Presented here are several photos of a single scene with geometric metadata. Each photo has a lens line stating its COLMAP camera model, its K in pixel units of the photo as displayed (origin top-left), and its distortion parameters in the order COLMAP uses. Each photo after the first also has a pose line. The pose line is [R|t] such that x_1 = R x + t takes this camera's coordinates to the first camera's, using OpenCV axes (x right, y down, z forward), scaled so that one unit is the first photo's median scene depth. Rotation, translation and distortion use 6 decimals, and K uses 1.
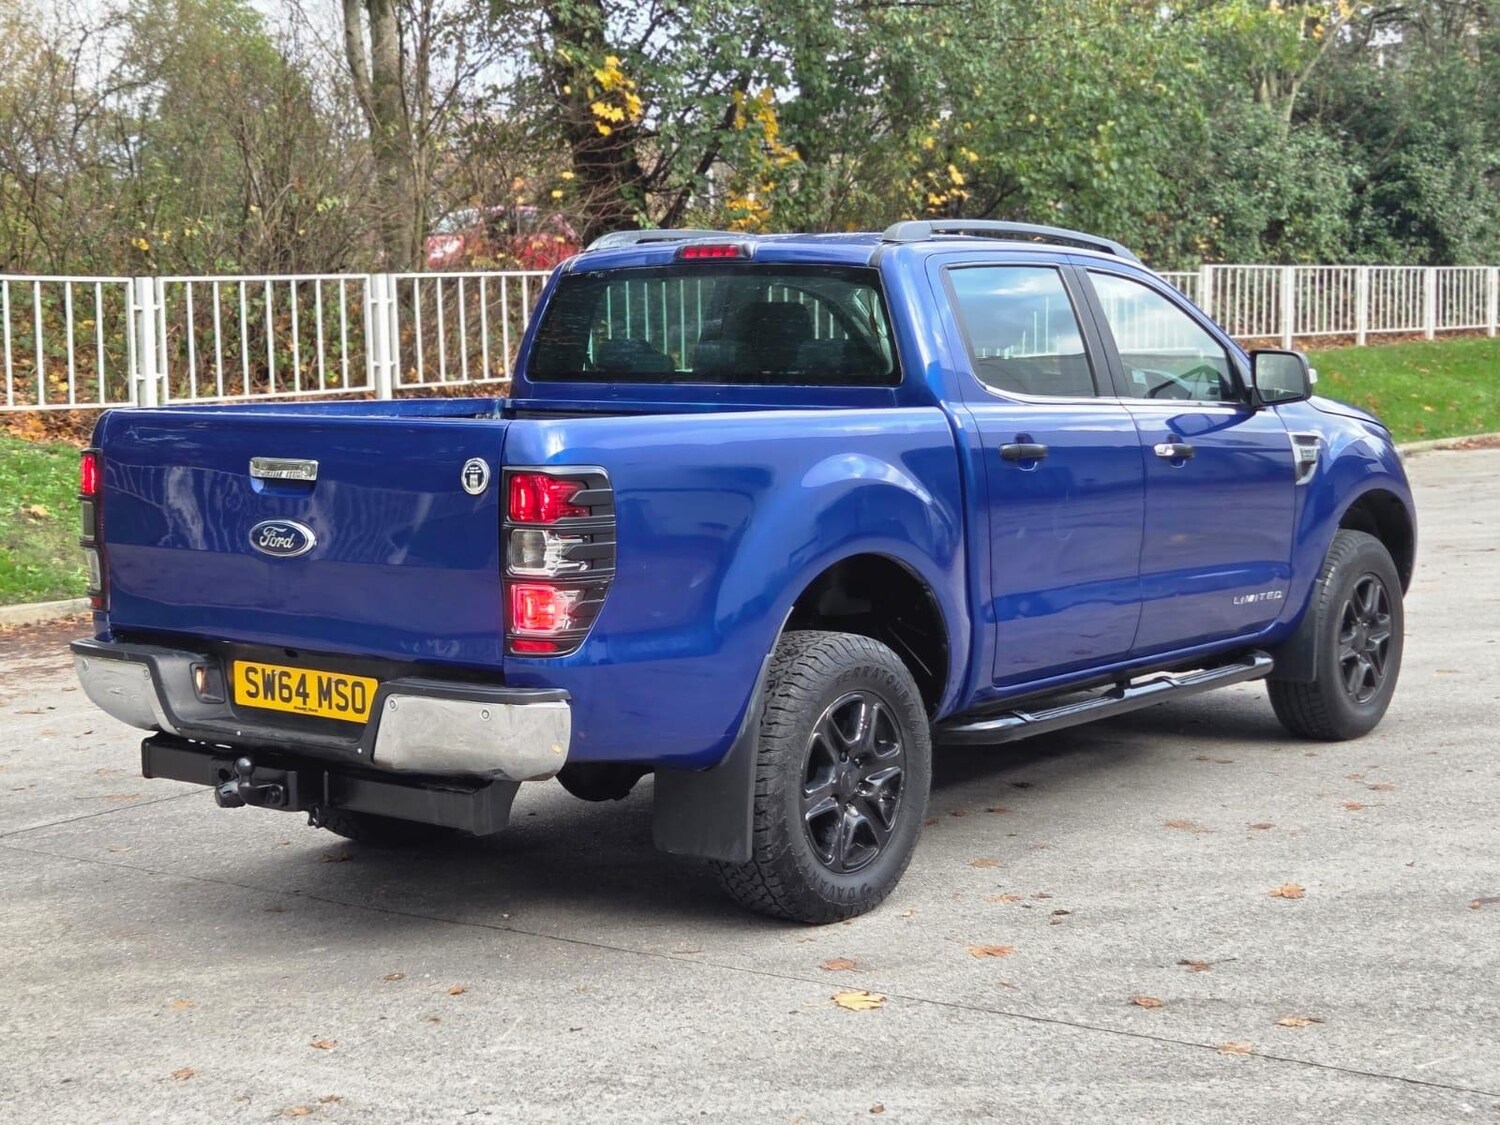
lens RADIAL K [[2325.9, 0, 757.3], [0, 2325.9, 546.3], [0, 0, 1]] dist [0.061945, -0.022366]
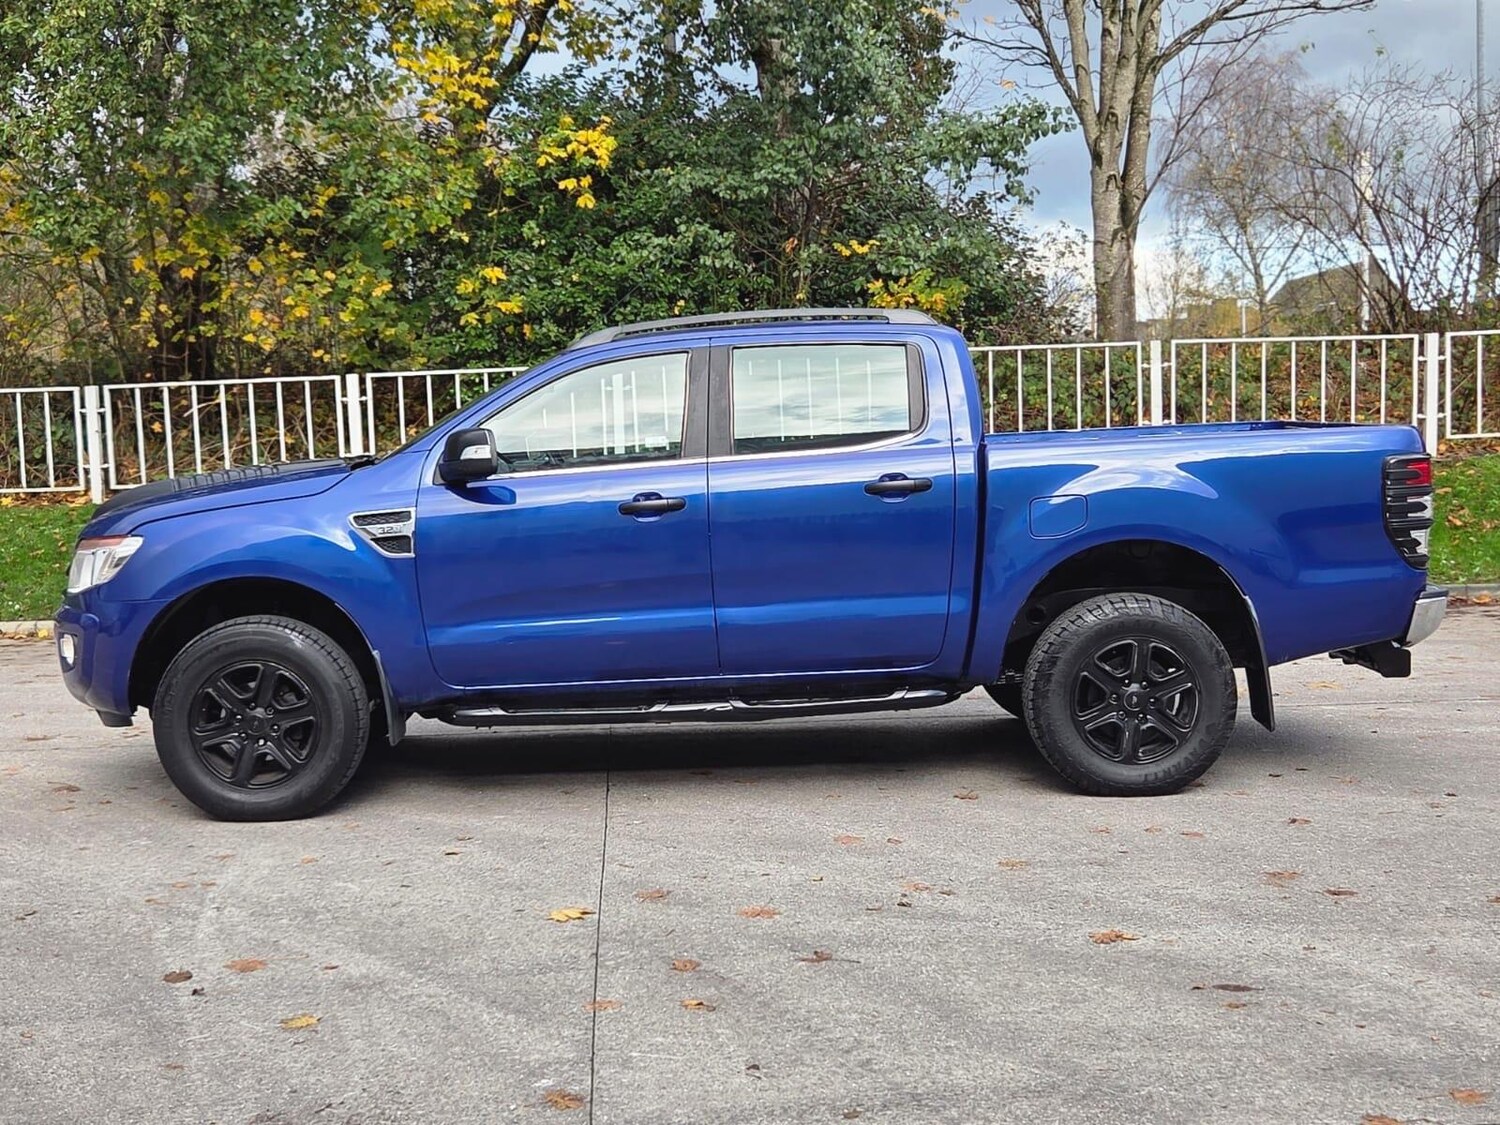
lens RADIAL K [[1810.9, 0, 747.8], [0, 1810.9, 529.8], [0, 0, 1]] dist [0.075728, -0.035167]
pose [[0.603319, 0.046686, -0.796132, 0.702716], [-0.049484, 0.998553, 0.021056, -0.038076], [0.795963, 0.026692, 0.604756, 0.347323]]
